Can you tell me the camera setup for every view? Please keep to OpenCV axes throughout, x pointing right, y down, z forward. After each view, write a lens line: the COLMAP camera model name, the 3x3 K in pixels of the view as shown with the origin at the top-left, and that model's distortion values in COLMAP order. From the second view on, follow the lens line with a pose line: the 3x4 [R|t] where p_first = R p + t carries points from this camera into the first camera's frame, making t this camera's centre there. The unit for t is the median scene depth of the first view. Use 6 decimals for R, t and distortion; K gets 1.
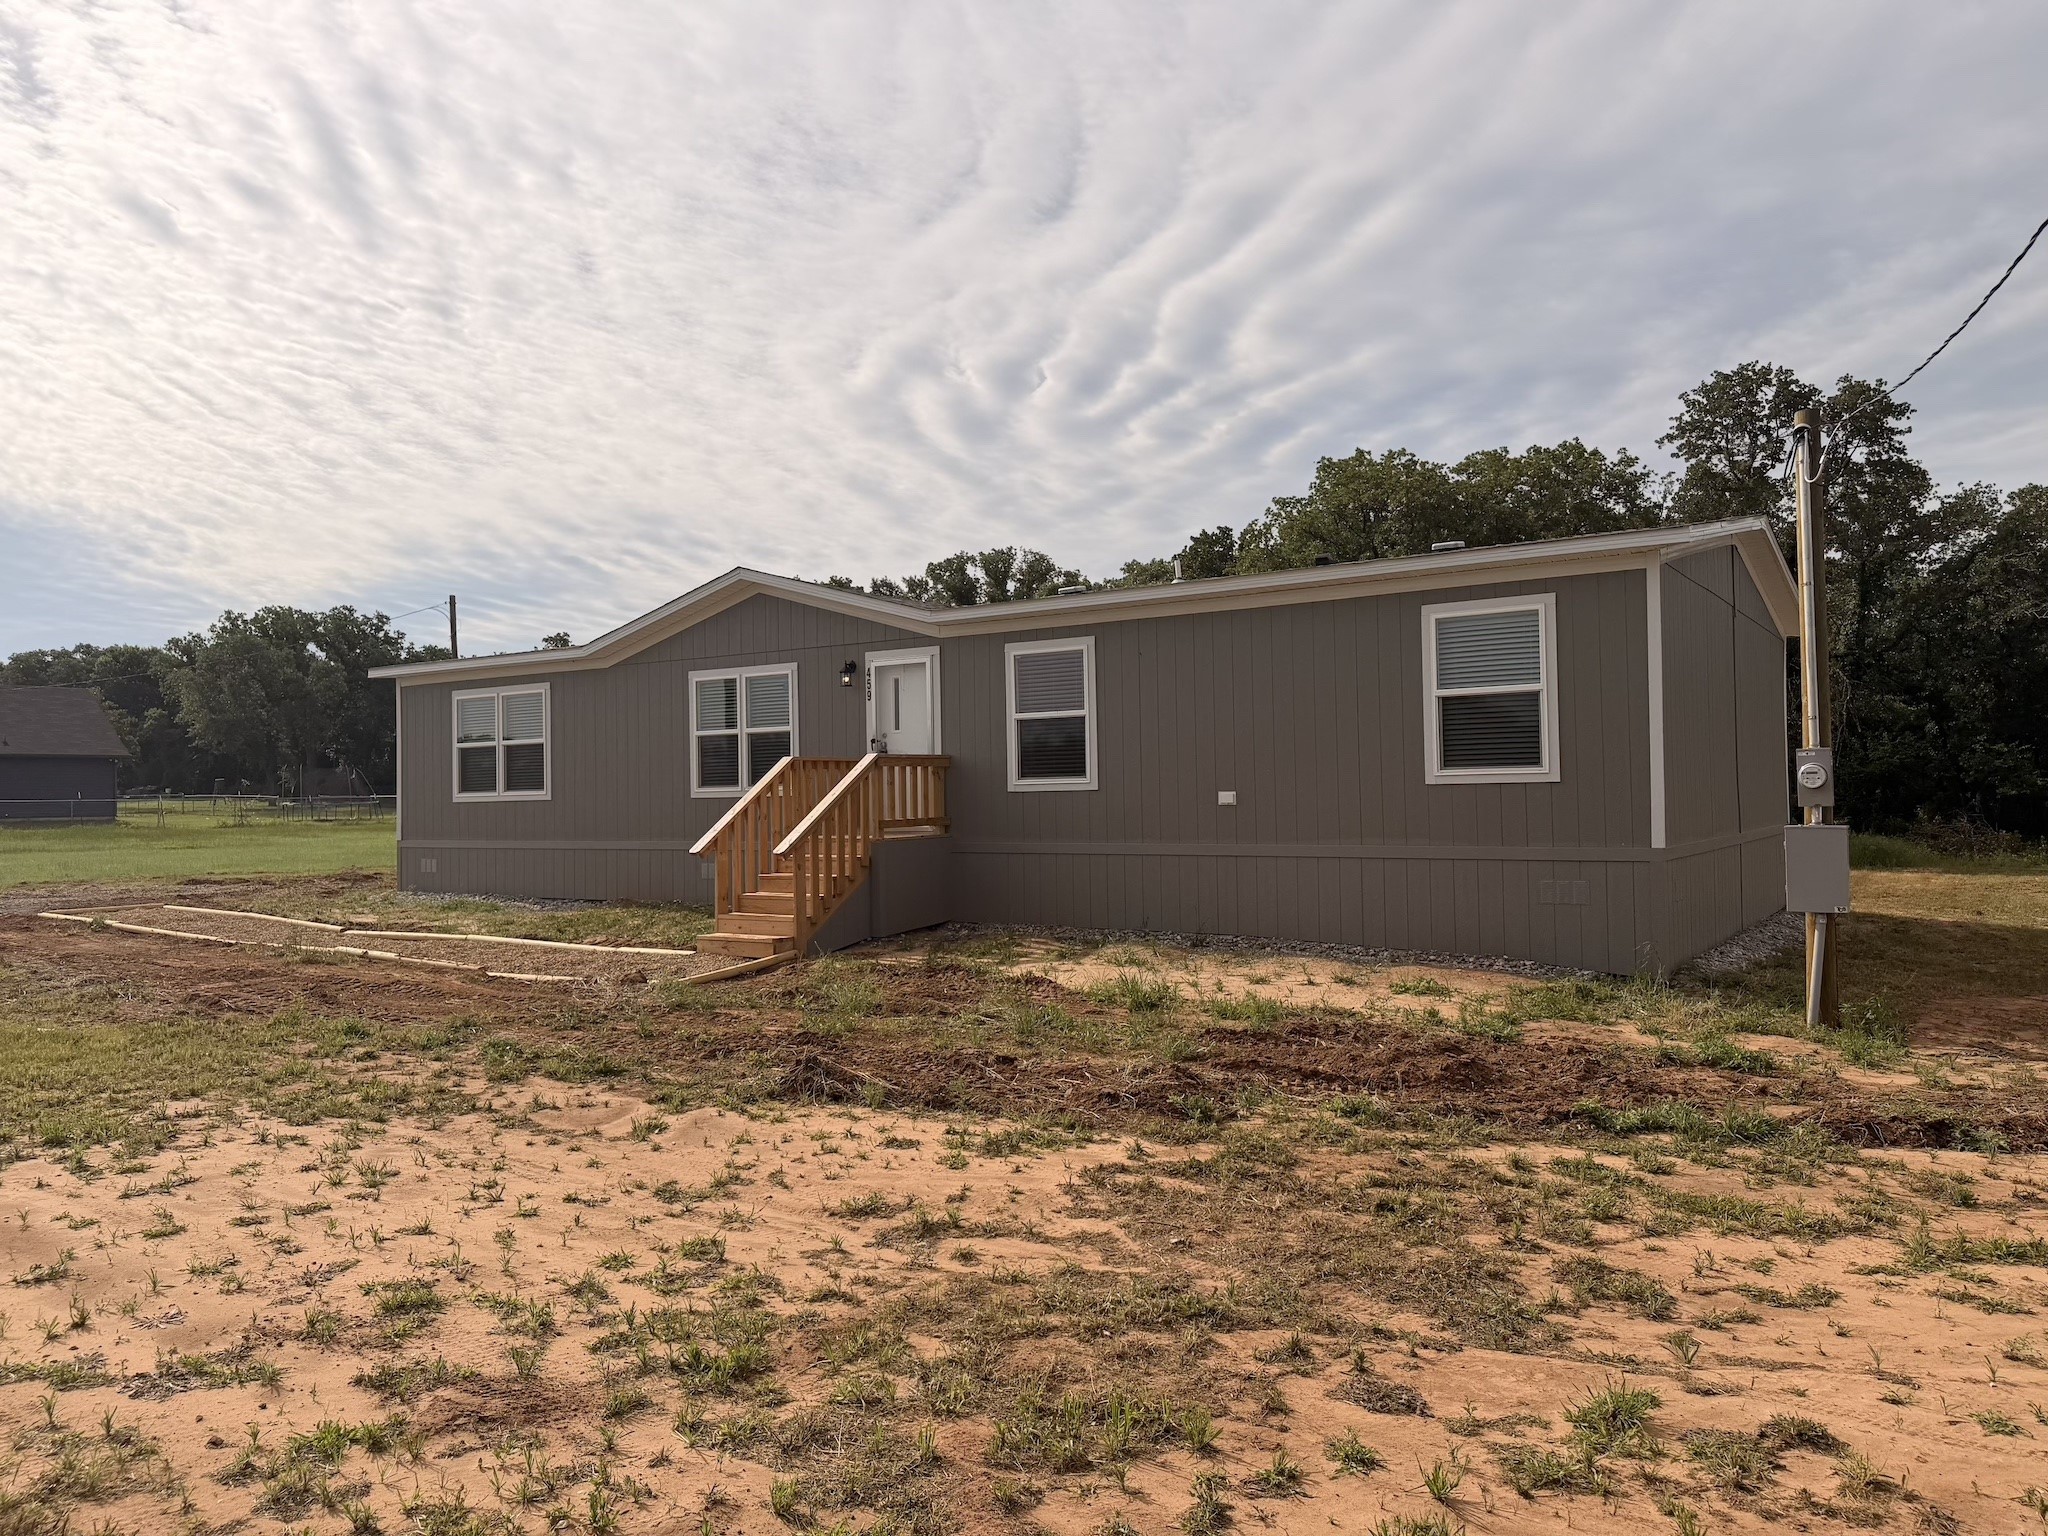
lens RADIAL K [[1420.2, 0, 1039.0], [0, 1420.2, 753.2], [0, 0, 1]] dist [0.052843, -0.039082]
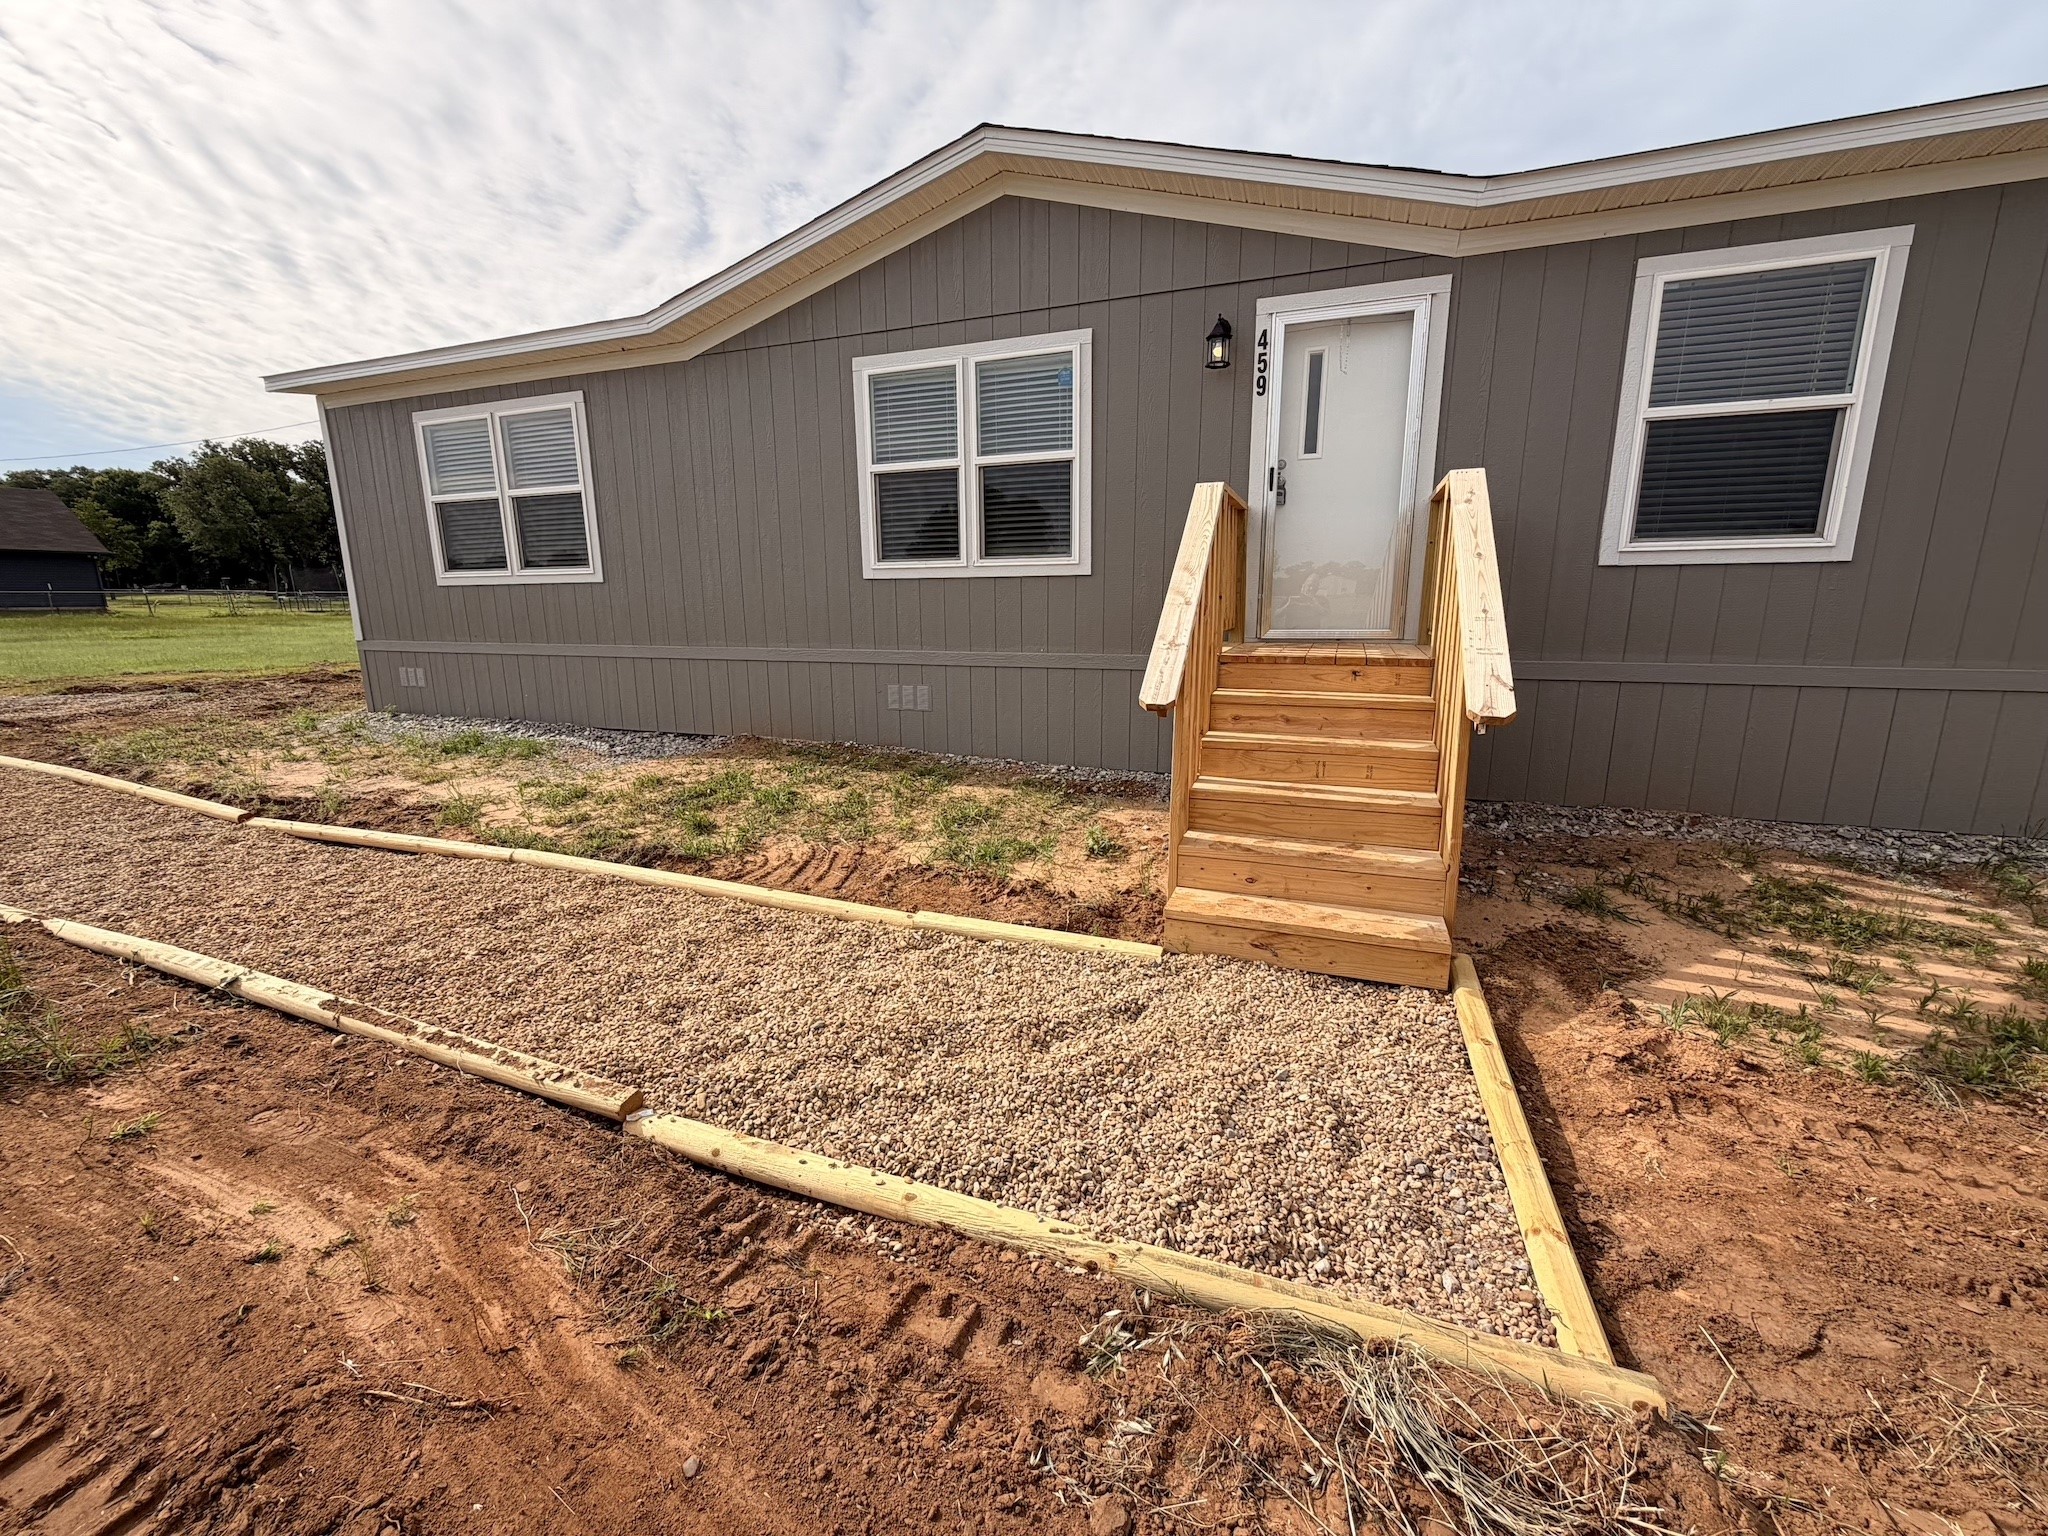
lens RADIAL K [[817.8, 0, 1020.3], [0, 817.8, 768.3], [0, 0, 1]] dist [0.001938, -0.000370]
pose [[0.974668, -0.038048, 0.220395, -0.173156], [-0.014002, 0.973111, 0.229912, 0.019198], [-0.223216, -0.227174, 0.947927, 0.416942]]
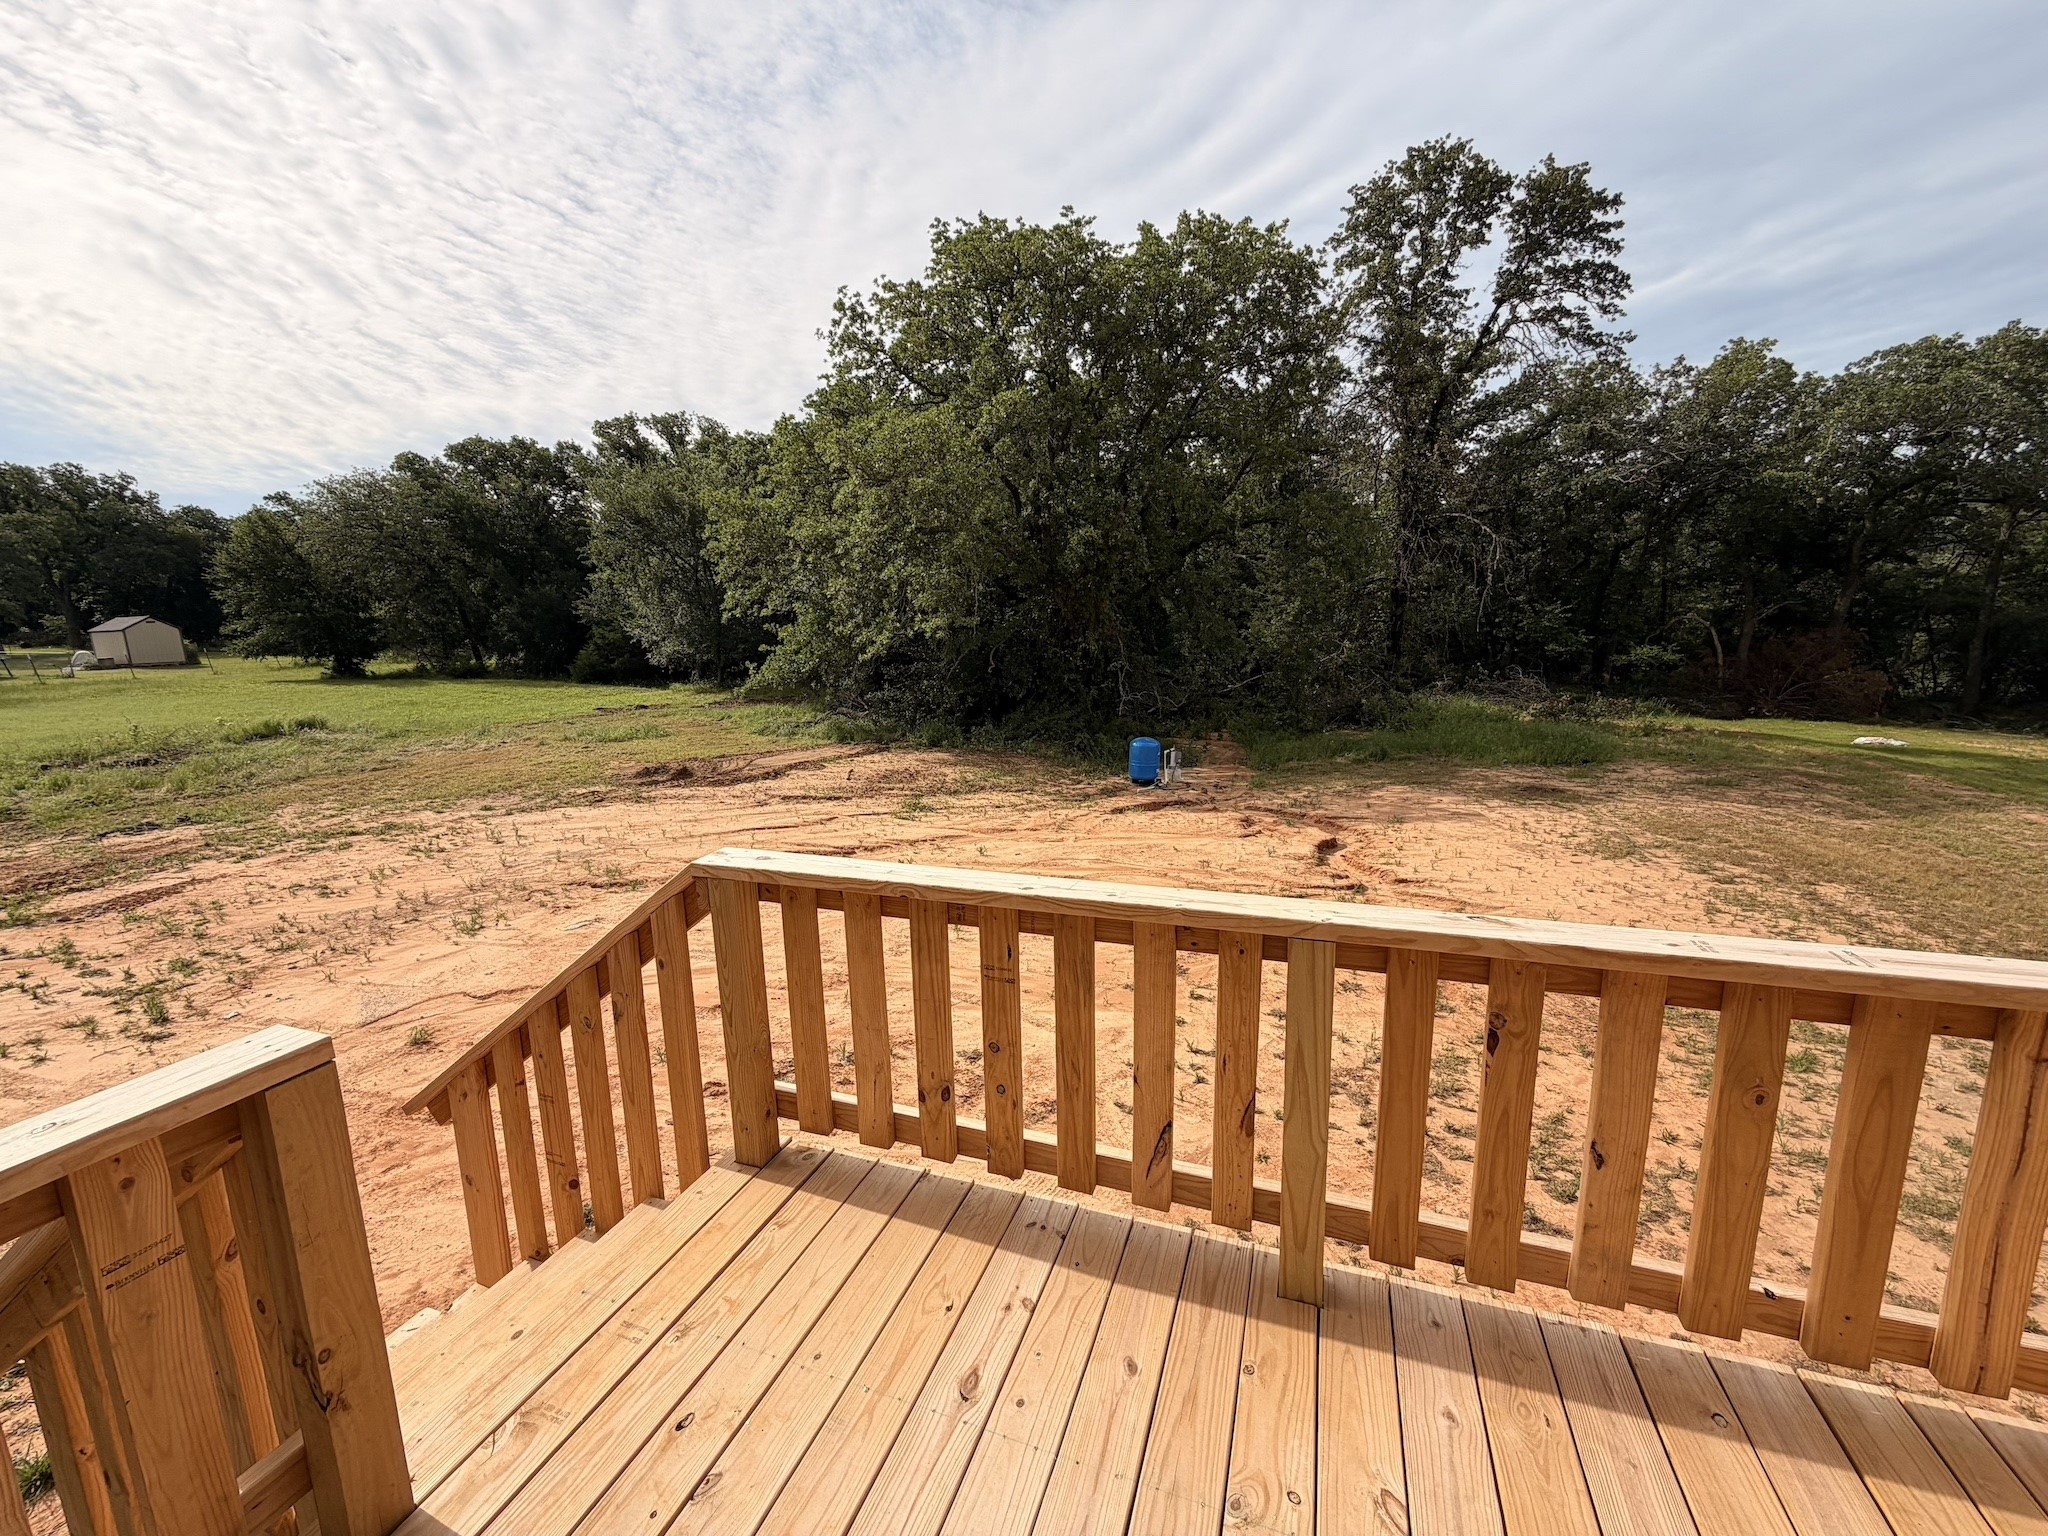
lens RADIAL K [[817.8, 0, 1018.8], [0, 817.8, 770.9], [0, 0, 1]] dist [0.001938, -0.000370]
pose [[0.971395, -0.043848, 0.233387, 0.196111], [-0.003142, 0.980346, 0.197262, -0.002895], [-0.237449, -0.192353, 0.952165, 0.819912]]
